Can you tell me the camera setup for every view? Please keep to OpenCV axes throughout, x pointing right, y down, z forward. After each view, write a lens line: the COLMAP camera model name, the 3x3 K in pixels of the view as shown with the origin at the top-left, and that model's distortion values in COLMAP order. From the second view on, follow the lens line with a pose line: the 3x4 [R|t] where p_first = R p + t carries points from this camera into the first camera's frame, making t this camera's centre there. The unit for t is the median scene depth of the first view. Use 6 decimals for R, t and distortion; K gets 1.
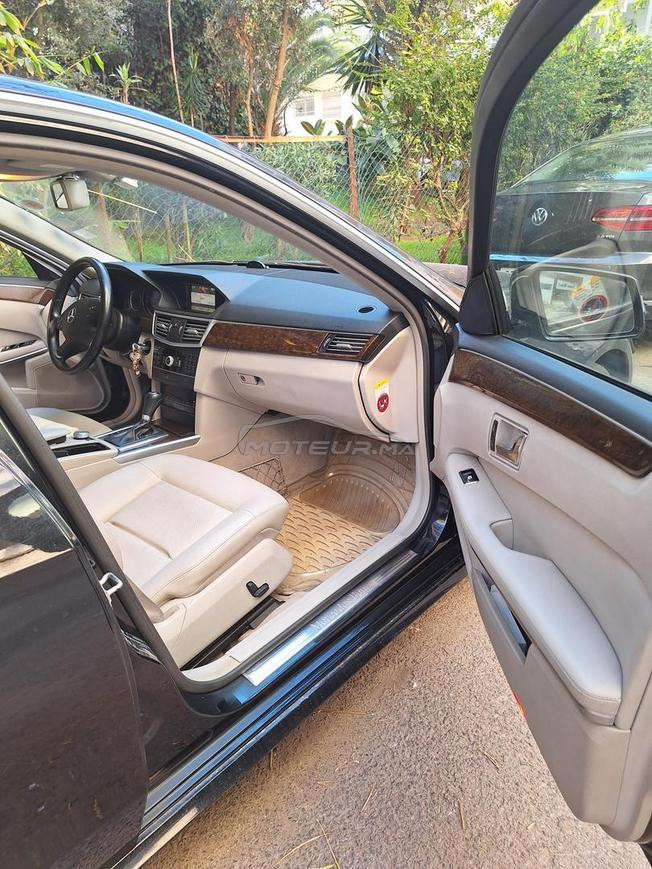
lens RADIAL K [[587.1, 0, 333.7], [0, 587.1, 434.8], [0, 0, 1]] dist [0.096909, -0.125911]
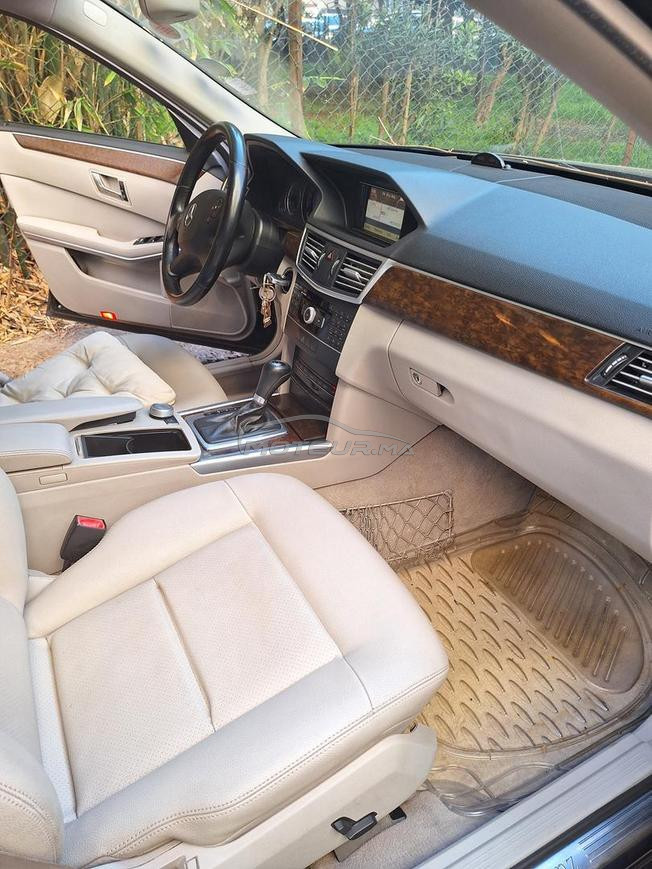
lens RADIAL K [[587.1, 0, 333.7], [0, 587.1, 434.8], [0, 0, 1]] dist [0.096909, -0.125911]
pose [[0.936672, 0.227634, -0.266136, -0.063407], [-0.181354, 0.965389, 0.187444, -0.123432], [0.299593, -0.127308, 0.945535, 0.413646]]
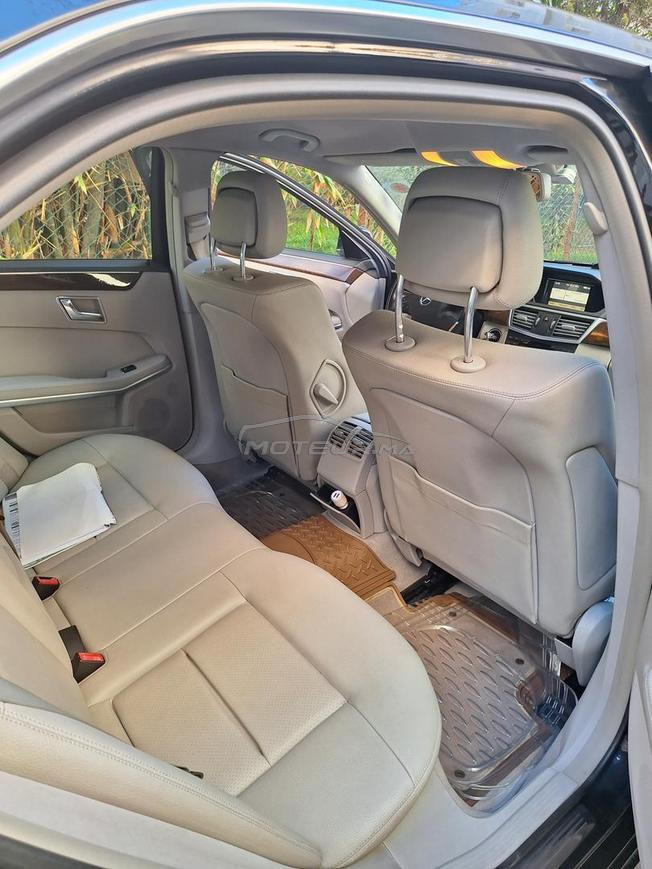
lens RADIAL K [[587.1, 0, 333.7], [0, 587.1, 434.8], [0, 0, 1]] dist [0.096909, -0.125911]
pose [[0.980963, 0.142434, -0.131997, -0.464279], [-0.139516, 0.989730, 0.031144, 0.033536], [0.135078, -0.012135, 0.990761, -0.078719]]
